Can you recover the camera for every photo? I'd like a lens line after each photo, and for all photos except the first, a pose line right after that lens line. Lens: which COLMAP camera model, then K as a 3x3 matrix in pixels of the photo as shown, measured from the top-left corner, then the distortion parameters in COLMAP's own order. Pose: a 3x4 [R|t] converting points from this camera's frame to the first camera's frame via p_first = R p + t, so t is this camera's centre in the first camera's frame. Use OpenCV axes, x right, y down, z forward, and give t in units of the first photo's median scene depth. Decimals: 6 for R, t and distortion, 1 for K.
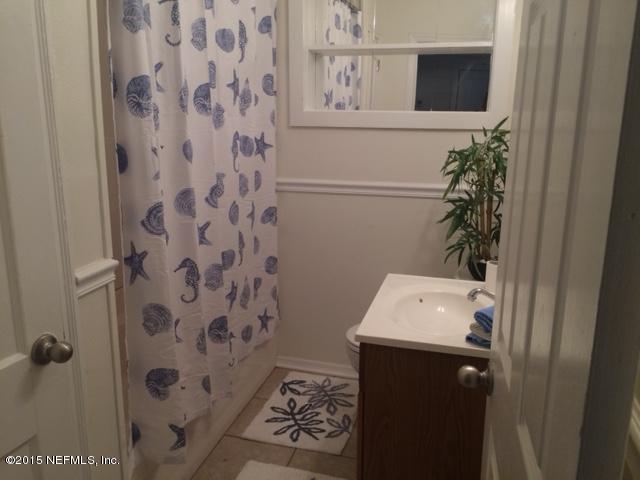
lens RADIAL K [[551.4, 0, 320.0], [0, 551.4, 240.0], [0, 0, 1]] dist [0.083400, -0.107881]
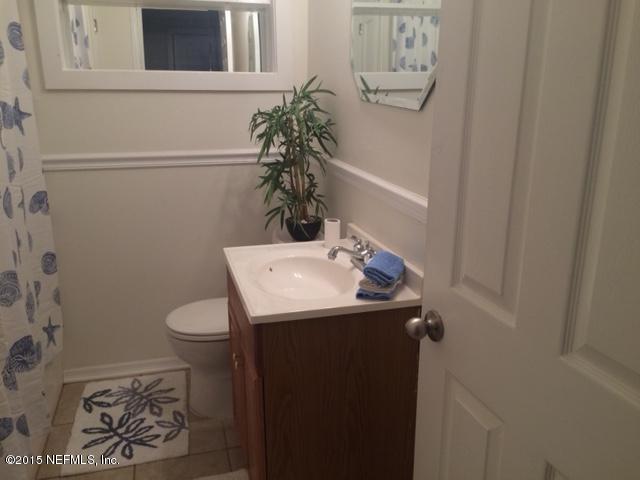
lens RADIAL K [[576.4, 0, 319.3], [0, 576.4, 232.8], [0, 0, 1]] dist [0.055408, -0.008147]
pose [[0.852792, -0.146352, 0.501324, -0.185529], [0.123141, 0.989215, 0.079309, -0.018708], [-0.507525, -0.005900, 0.861617, 0.066935]]
